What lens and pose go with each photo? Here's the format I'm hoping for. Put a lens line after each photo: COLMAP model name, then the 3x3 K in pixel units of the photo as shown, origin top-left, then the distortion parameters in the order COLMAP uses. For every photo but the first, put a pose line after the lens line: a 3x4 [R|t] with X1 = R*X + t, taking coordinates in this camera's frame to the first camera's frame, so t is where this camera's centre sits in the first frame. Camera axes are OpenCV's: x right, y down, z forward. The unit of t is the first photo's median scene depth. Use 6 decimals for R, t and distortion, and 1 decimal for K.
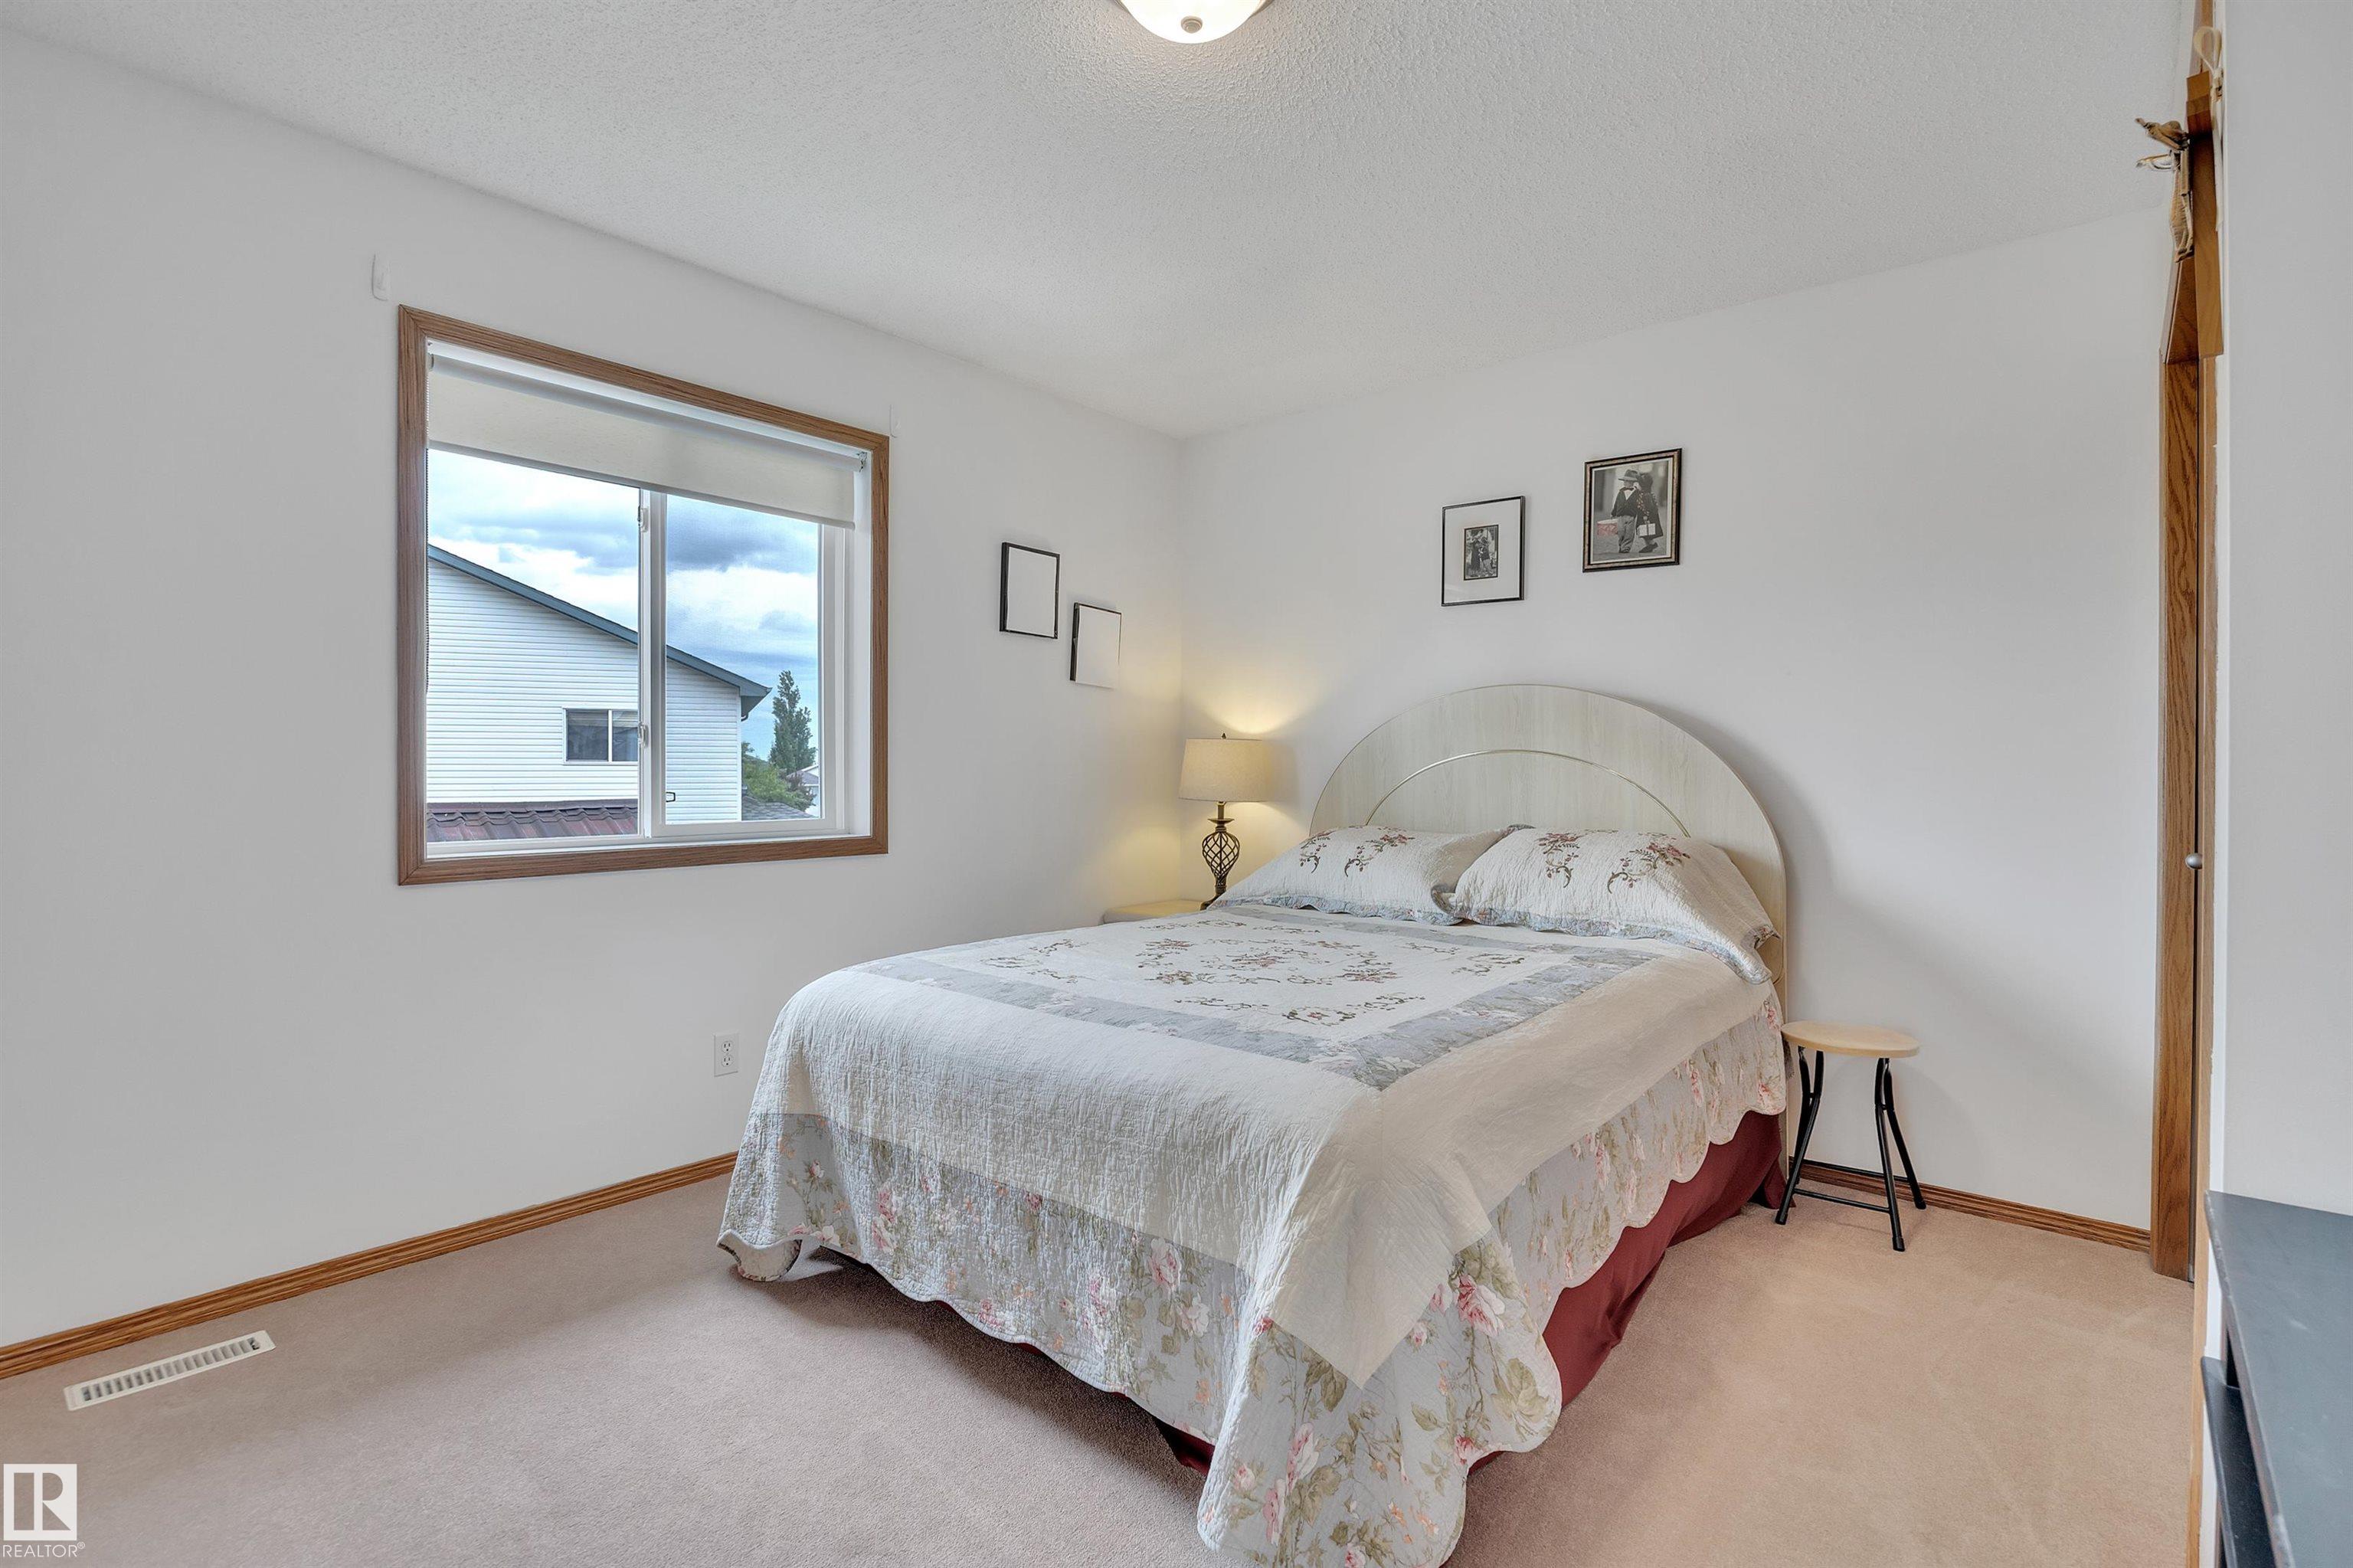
lens RADIAL K [[1117.3, 0, 1176.5], [0, 1117.3, 784.0], [0, 0, 1]] dist [-0.013456, 0.000007]
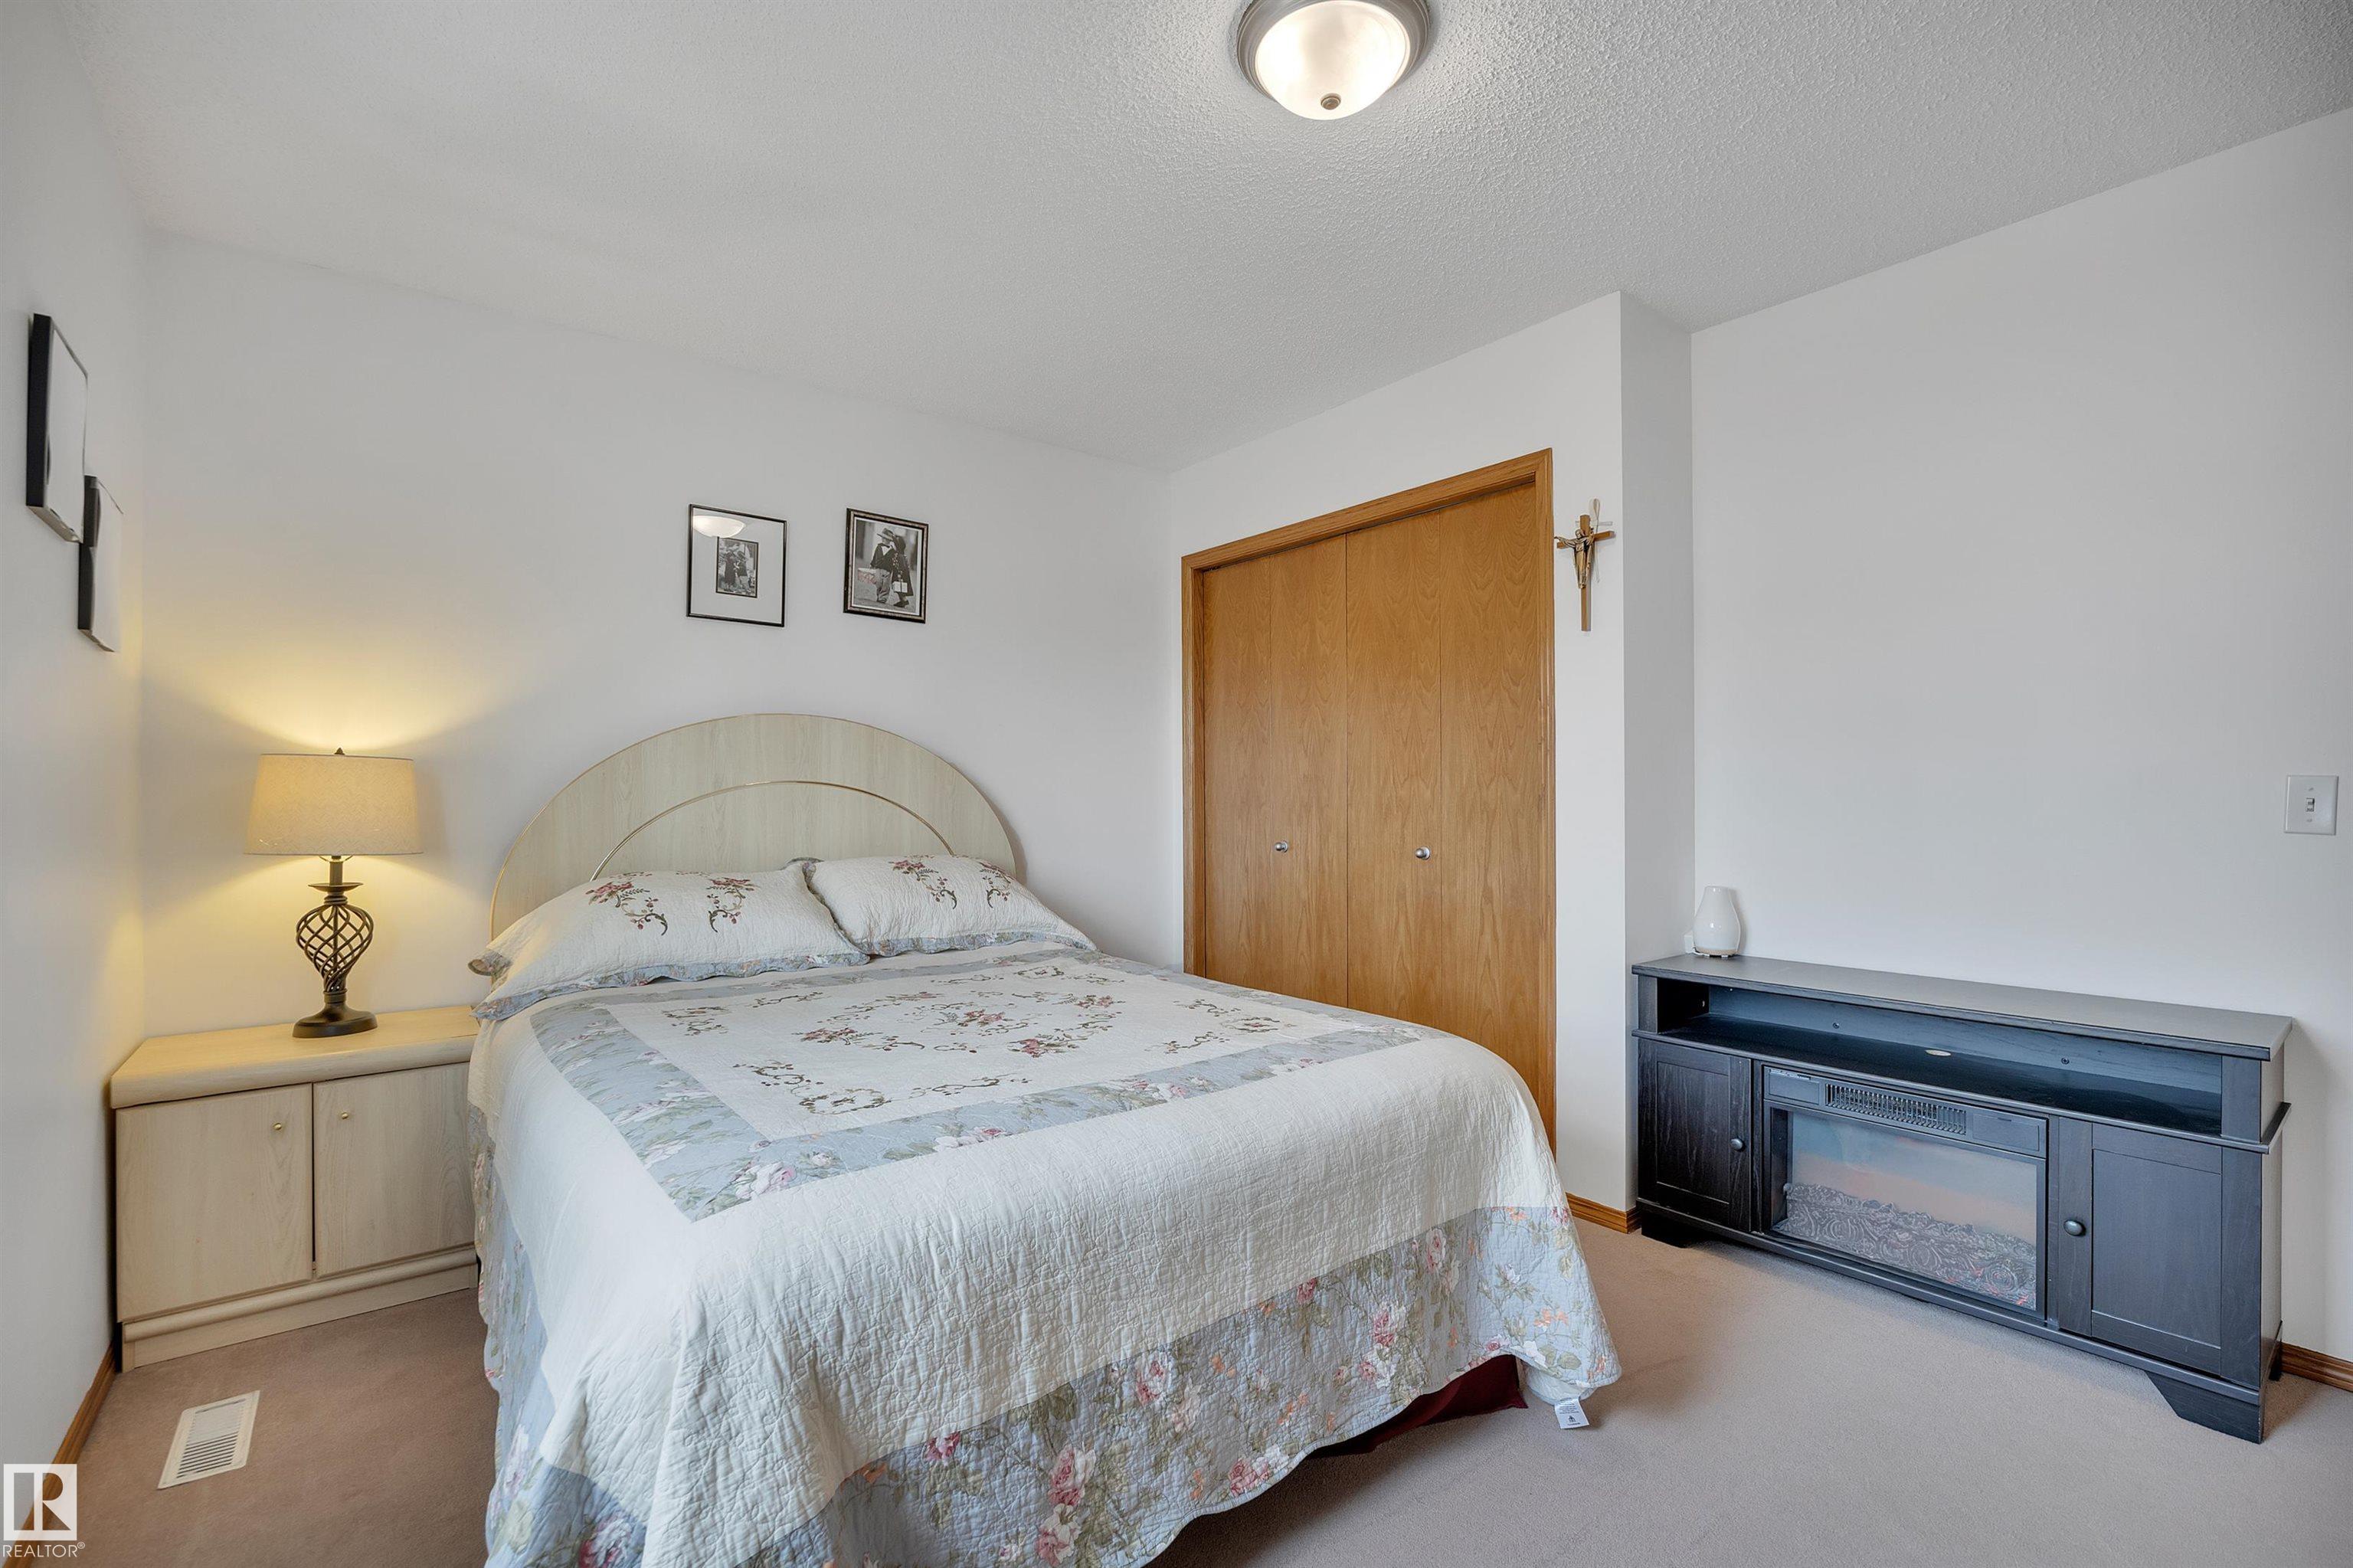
lens RADIAL K [[1020.8, 0, 1181.0], [0, 1020.8, 798.7], [0, 0, 1]] dist [-0.013322, 0.000104]
pose [[0.199201, -0.005080, 0.979946, -0.583999], [0.017666, 0.999843, 0.001592, -0.012822], [-0.979799, 0.016994, 0.199259, 0.577642]]
